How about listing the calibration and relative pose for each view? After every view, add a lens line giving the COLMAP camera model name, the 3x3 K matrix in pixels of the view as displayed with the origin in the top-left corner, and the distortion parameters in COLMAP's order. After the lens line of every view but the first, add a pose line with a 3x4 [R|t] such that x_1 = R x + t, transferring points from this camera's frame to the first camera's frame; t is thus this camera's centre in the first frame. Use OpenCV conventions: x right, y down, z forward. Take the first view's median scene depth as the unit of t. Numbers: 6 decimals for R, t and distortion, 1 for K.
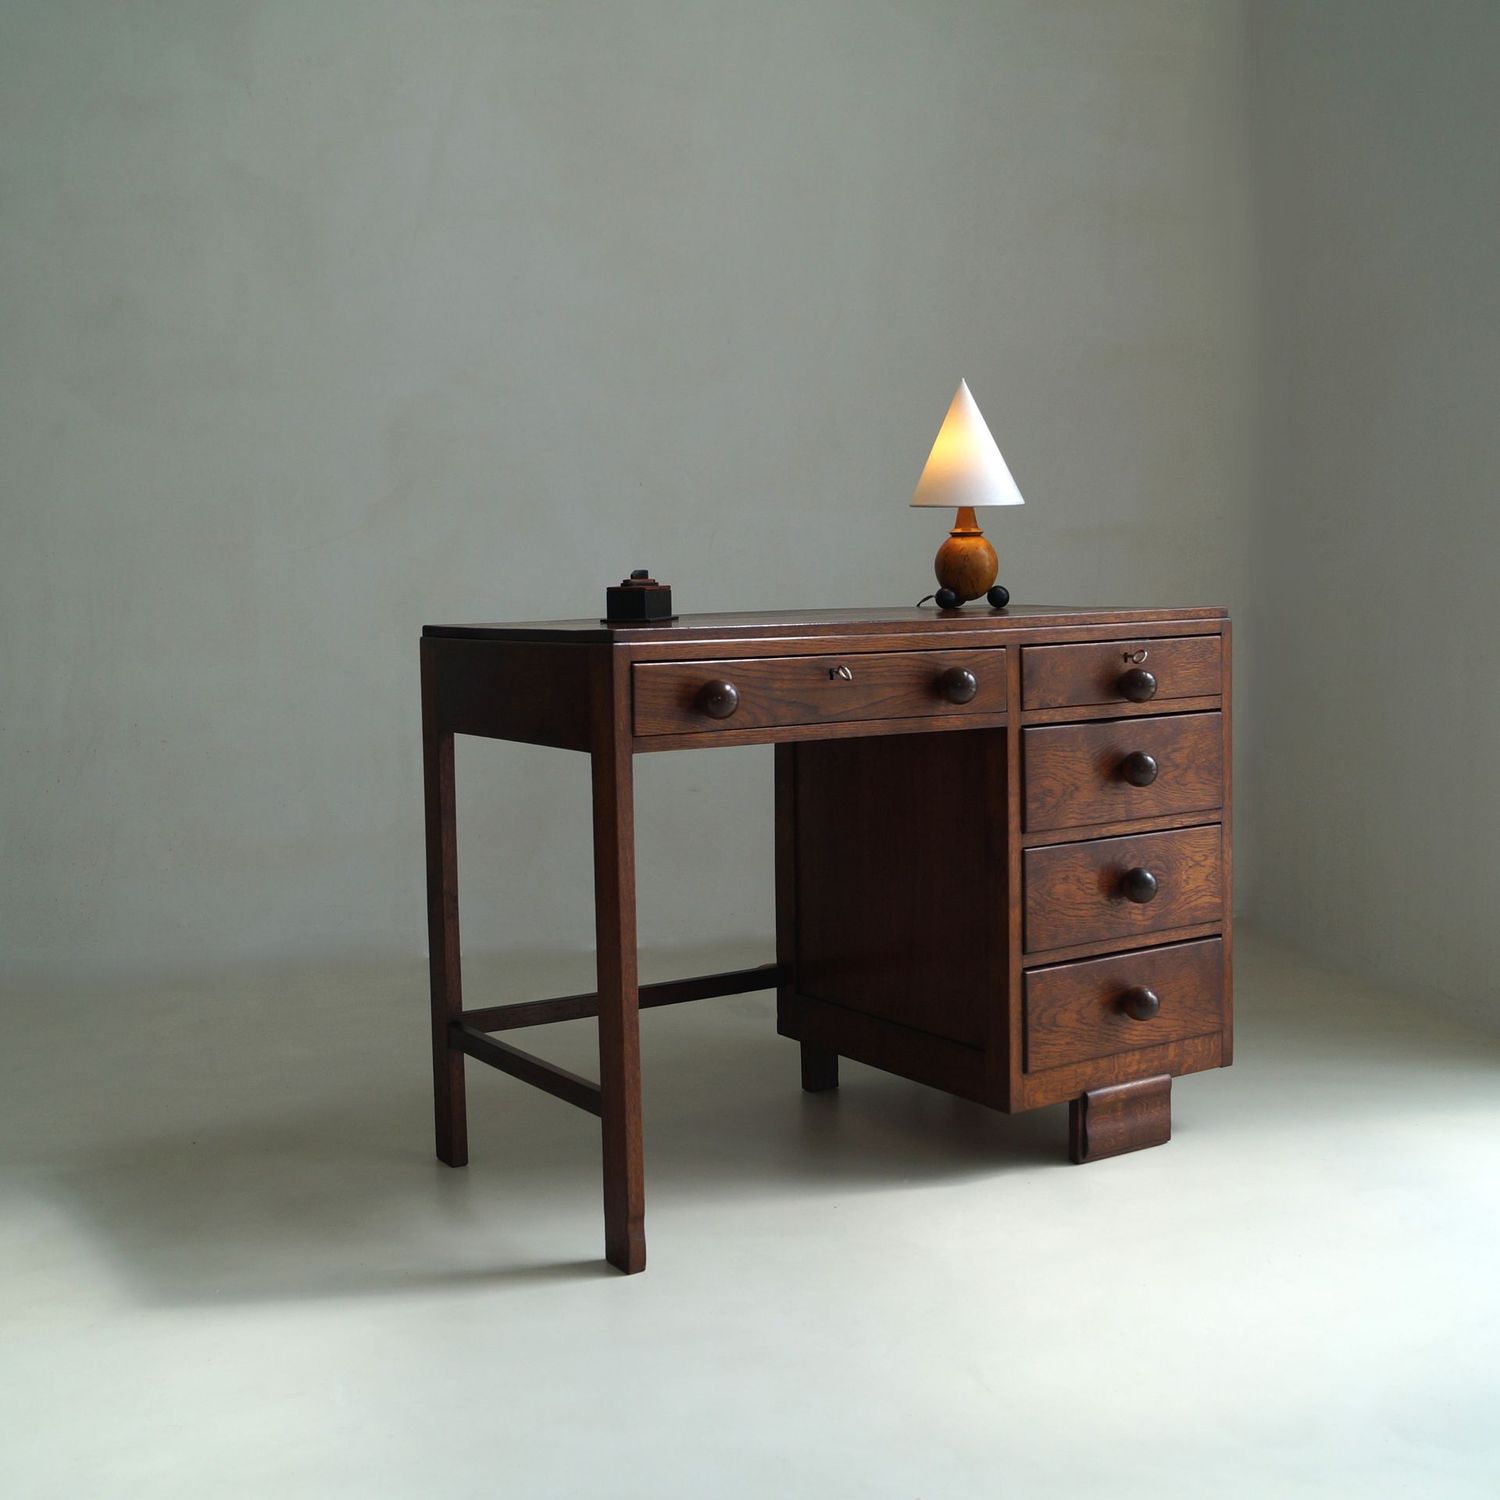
lens RADIAL K [[1874.8, 0, 750.2], [0, 1874.8, 746.5], [0, 0, 1]] dist [-0.030576, 0.000000]
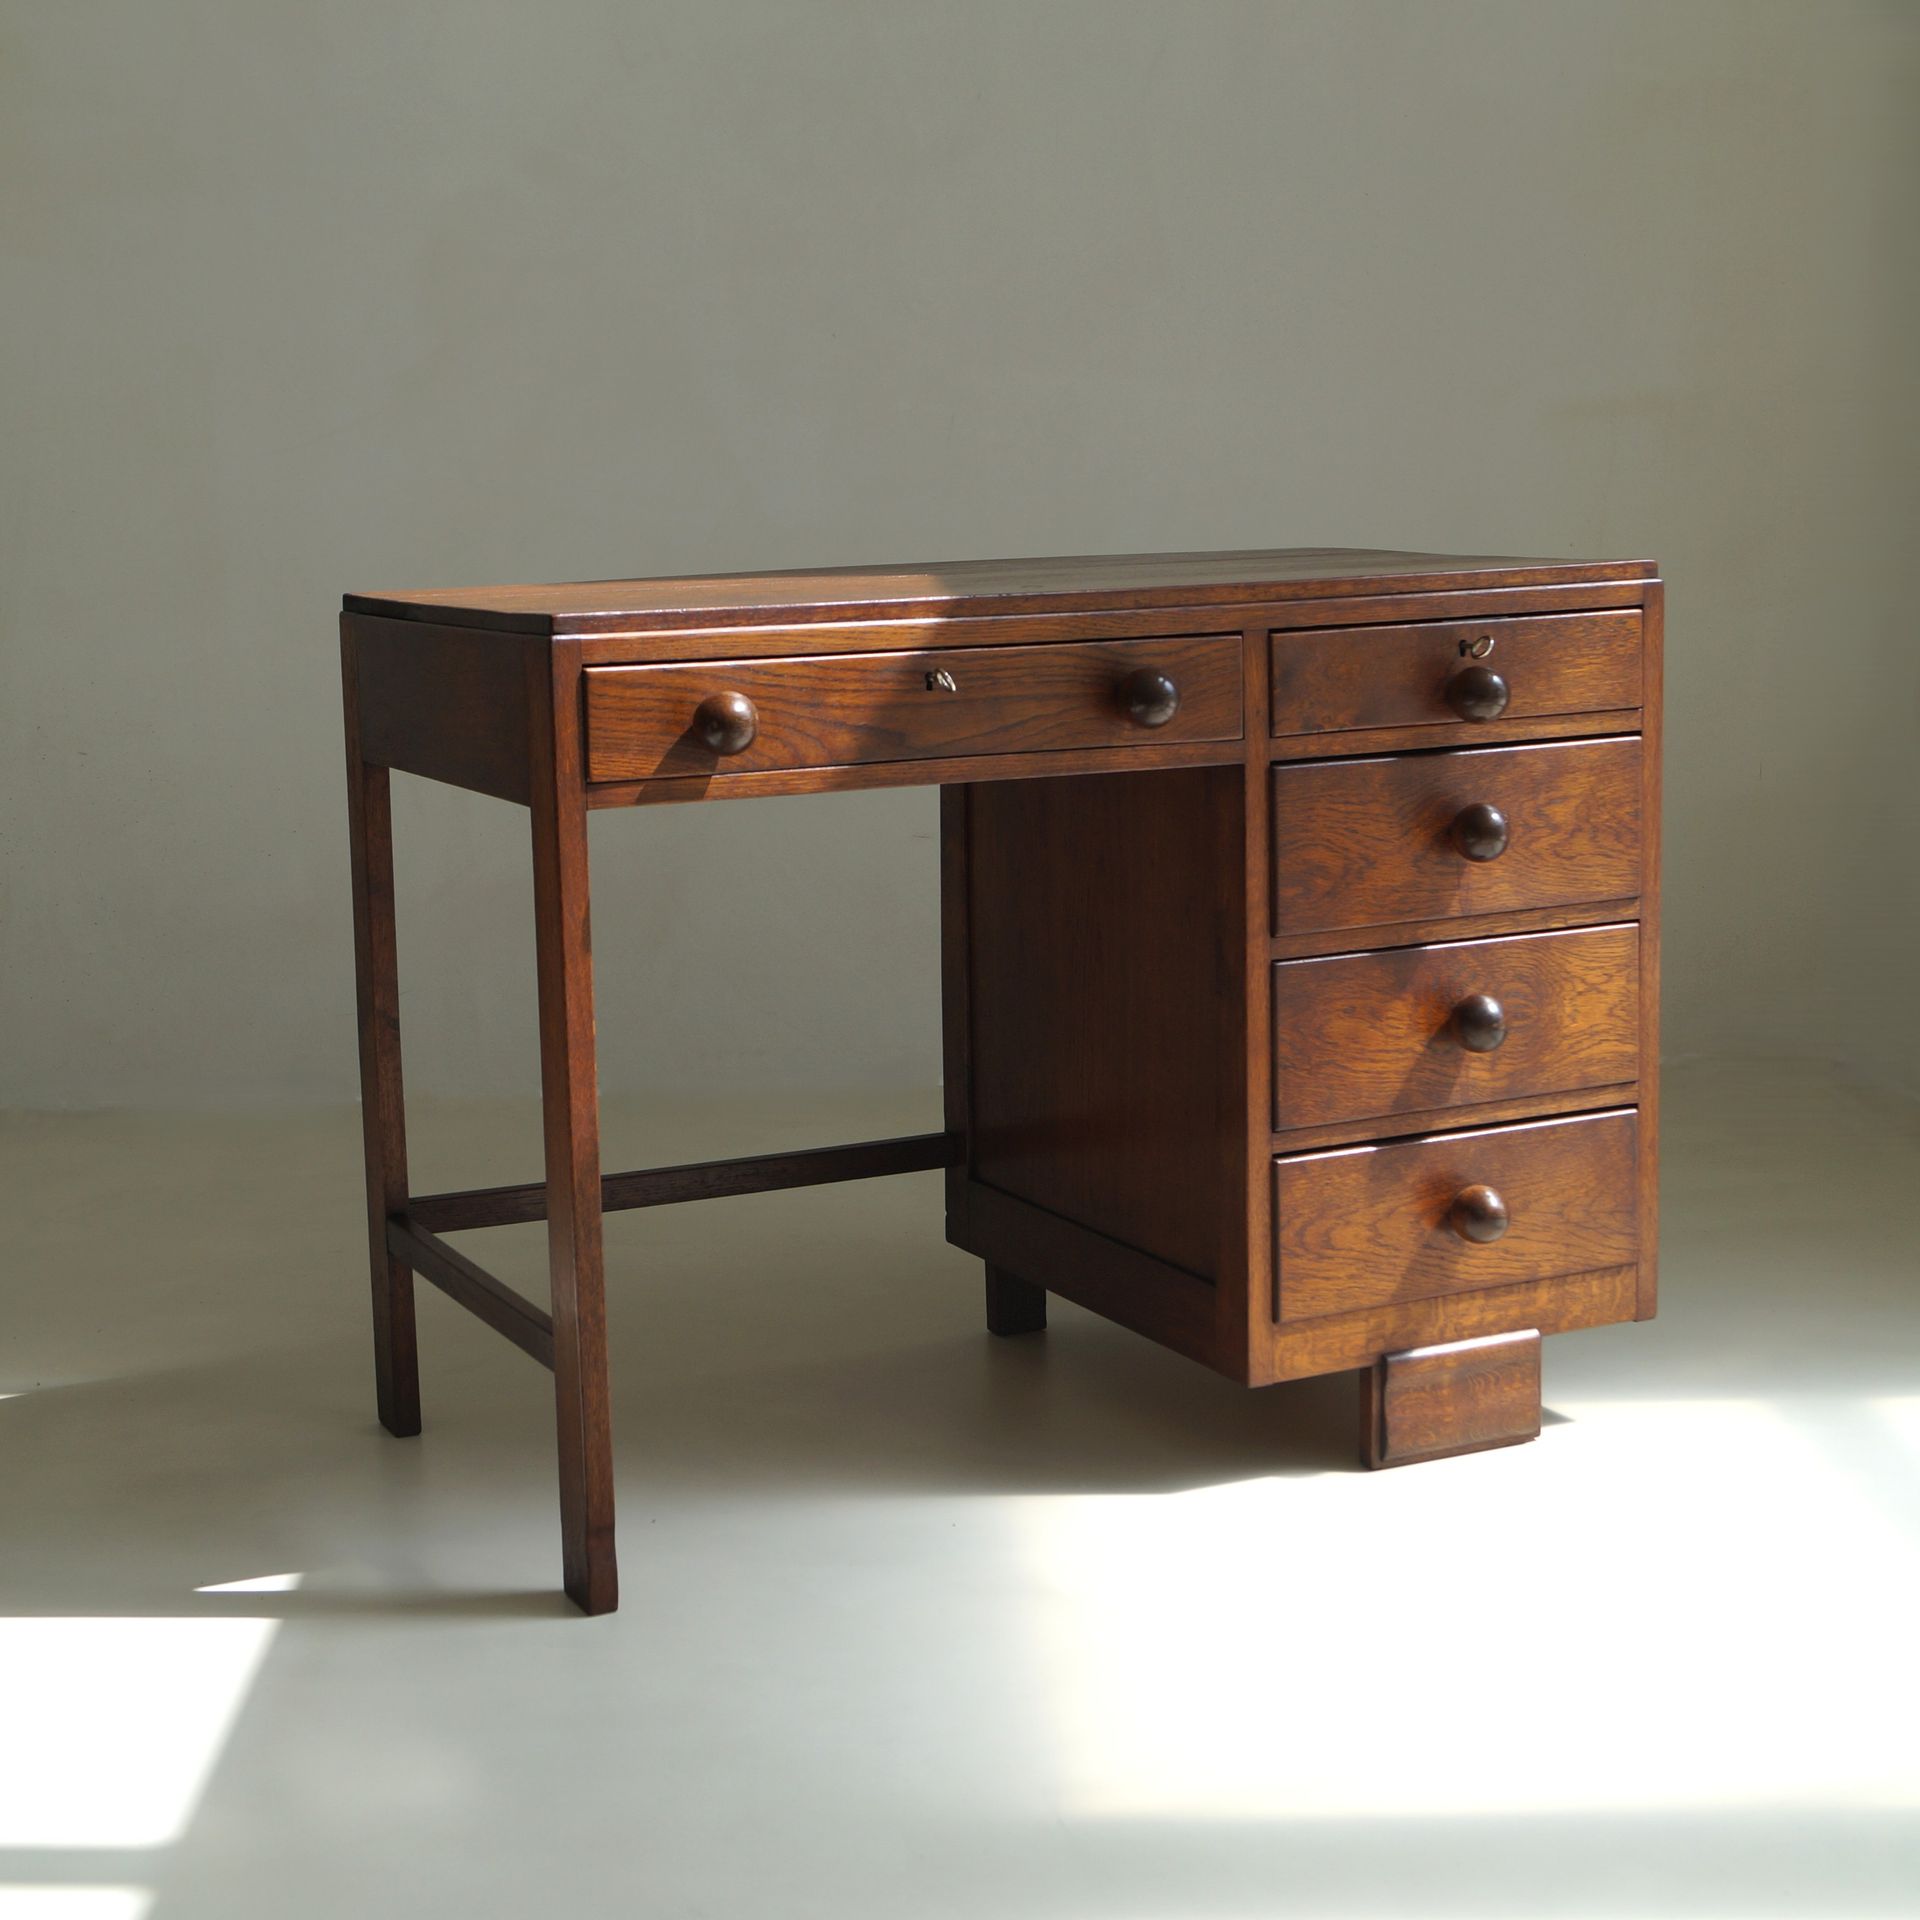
lens RADIAL K [[3127.3, 0, 959.4], [0, 3127.3, 962.0], [0, 0, 1]] dist [0.018902, 0.000000]
pose [[0.989850, 0.016174, -0.141196, 0.186113], [-0.005115, 0.996914, 0.078336, -0.024970], [0.142027, -0.076819, 0.986878, -0.028354]]
